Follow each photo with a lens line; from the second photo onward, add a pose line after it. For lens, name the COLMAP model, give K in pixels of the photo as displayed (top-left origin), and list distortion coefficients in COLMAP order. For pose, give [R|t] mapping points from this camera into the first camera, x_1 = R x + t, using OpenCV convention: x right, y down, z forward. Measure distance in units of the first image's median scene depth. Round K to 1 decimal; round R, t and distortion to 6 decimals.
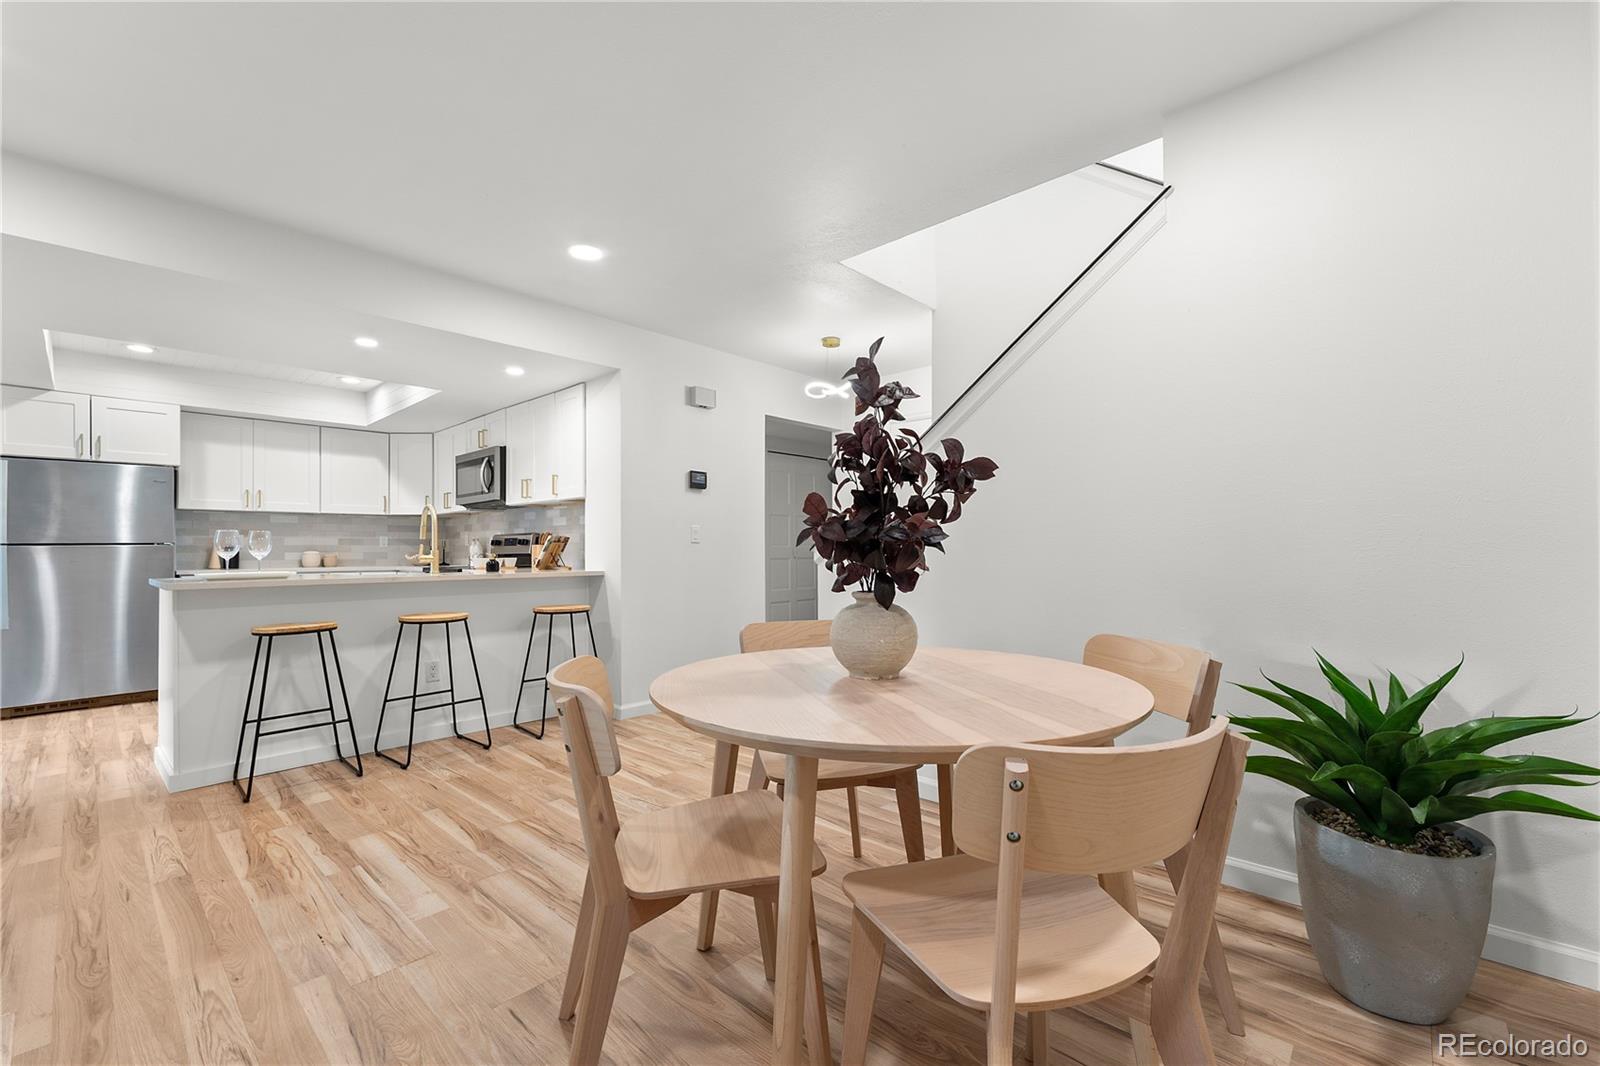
lens RADIAL K [[672.7, 0, 795.5], [0, 672.7, 542.8], [0, 0, 1]] dist [-0.003219, 0.001549]
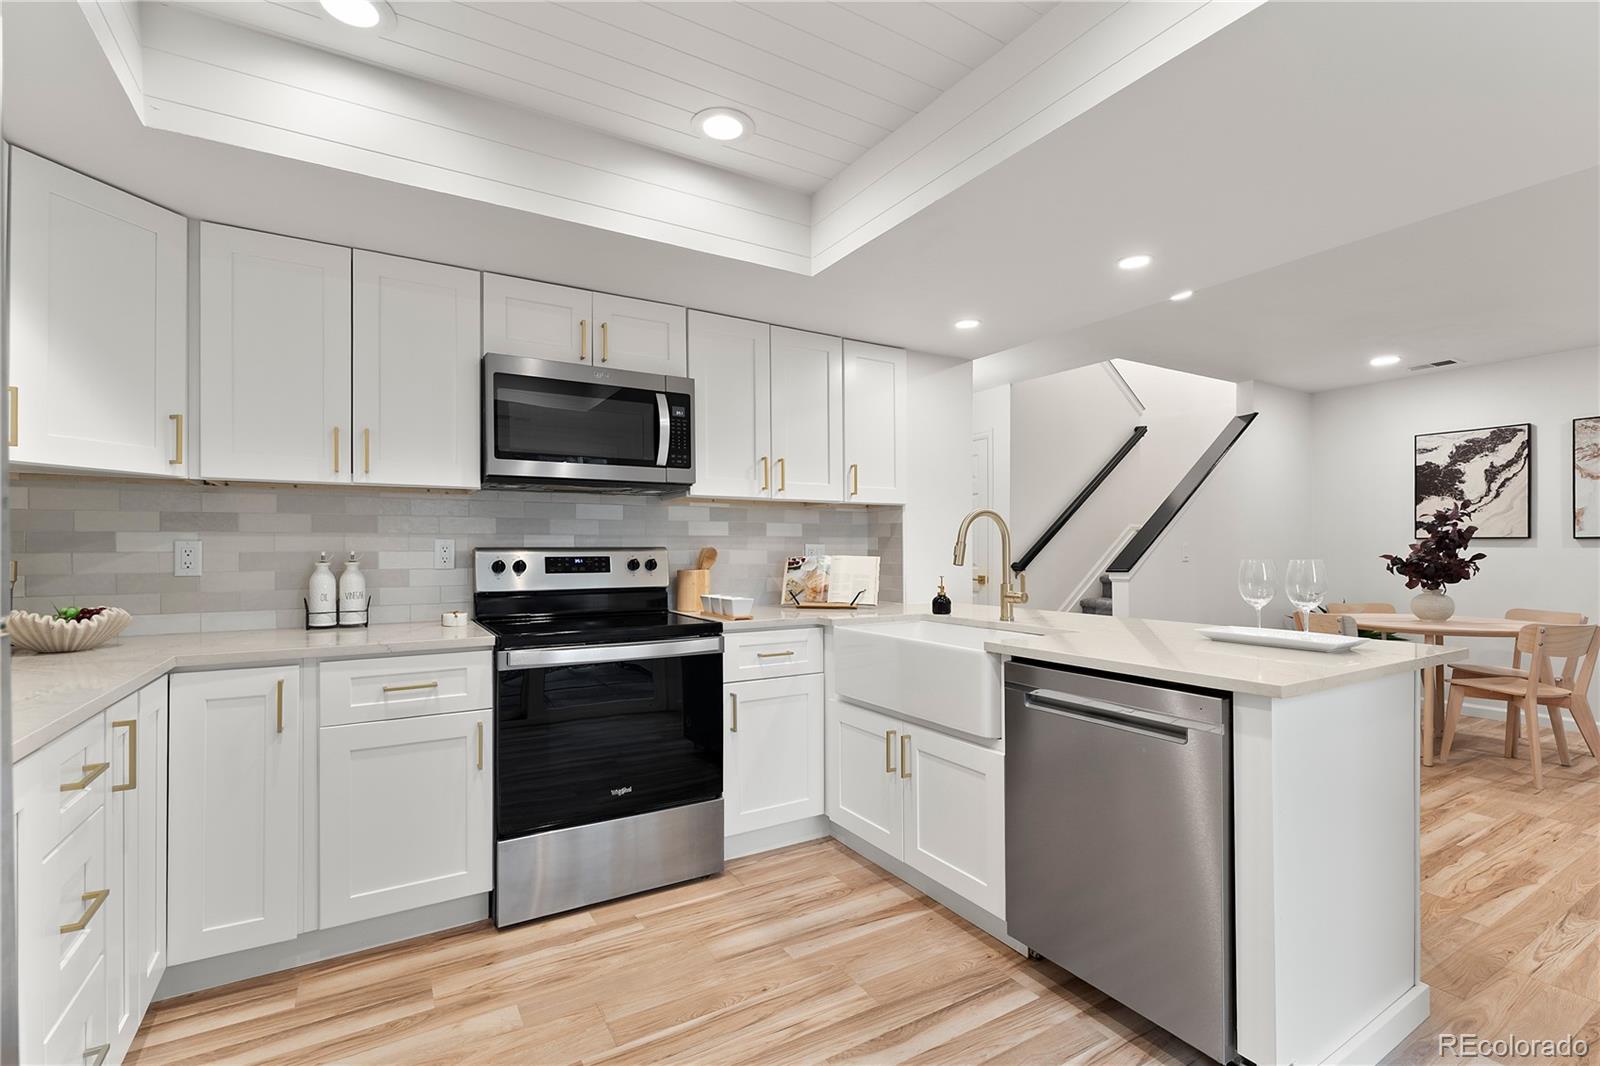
lens RADIAL K [[728.0, 0, 814.4], [0, 728.0, 534.6], [0, 0, 1]] dist [0.003683, 0.000343]
pose [[0.259535, 0.023511, 0.965447, -1.010453], [-0.012181, 0.999704, -0.021071, -0.015369], [-0.965657, -0.006292, 0.259745, 0.805619]]
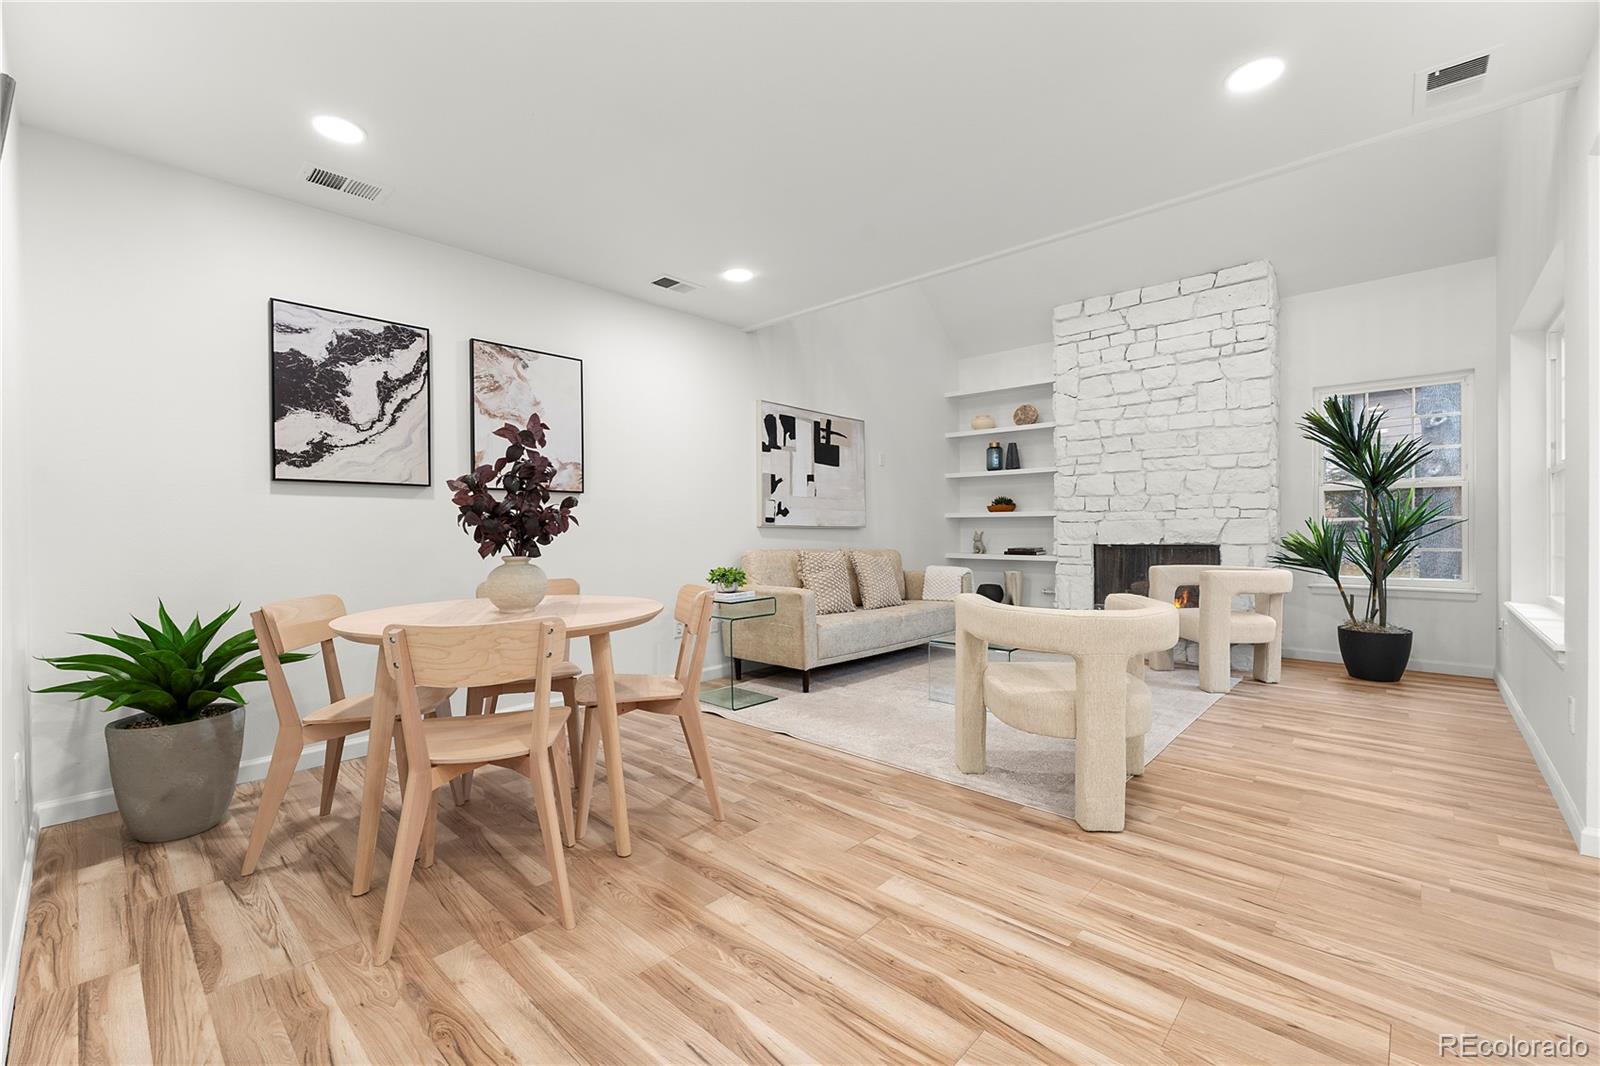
lens RADIAL K [[689.2, 0, 801.0], [0, 689.2, 523.8], [0, 0, 1]] dist [0.003648, -0.000963]
pose [[-0.999897, 0.014351, -0.000484, -0.164200], [0.014358, 0.999724, -0.018606, 0.011267], [0.000217, -0.018611, -0.999827, 0.804664]]
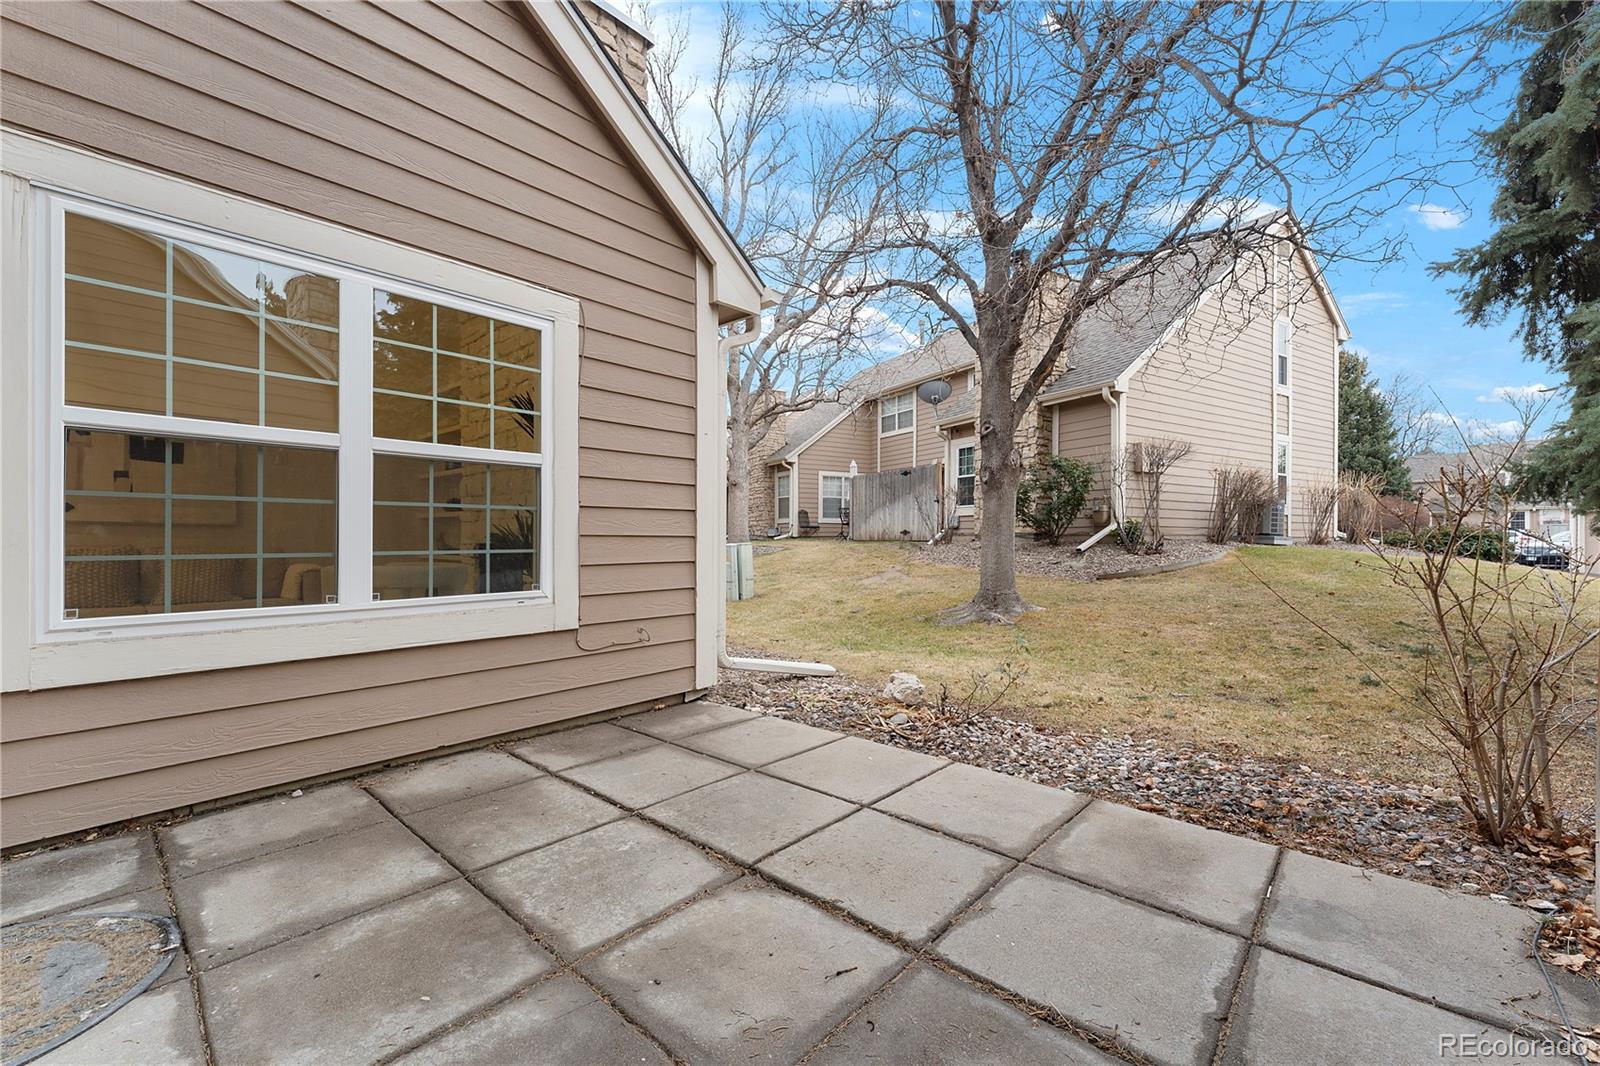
lens RADIAL K [[646.6, 0, 776.3], [0, 646.6, 536.9], [0, 0, 1]] dist [-0.000175, -0.000092]
pose [[-0.999974, 0.006917, -0.001794, -1.247870], [0.006937, 0.999915, -0.011018, 0.039287], [0.001717, -0.011030, -0.999938, 0.756988]]
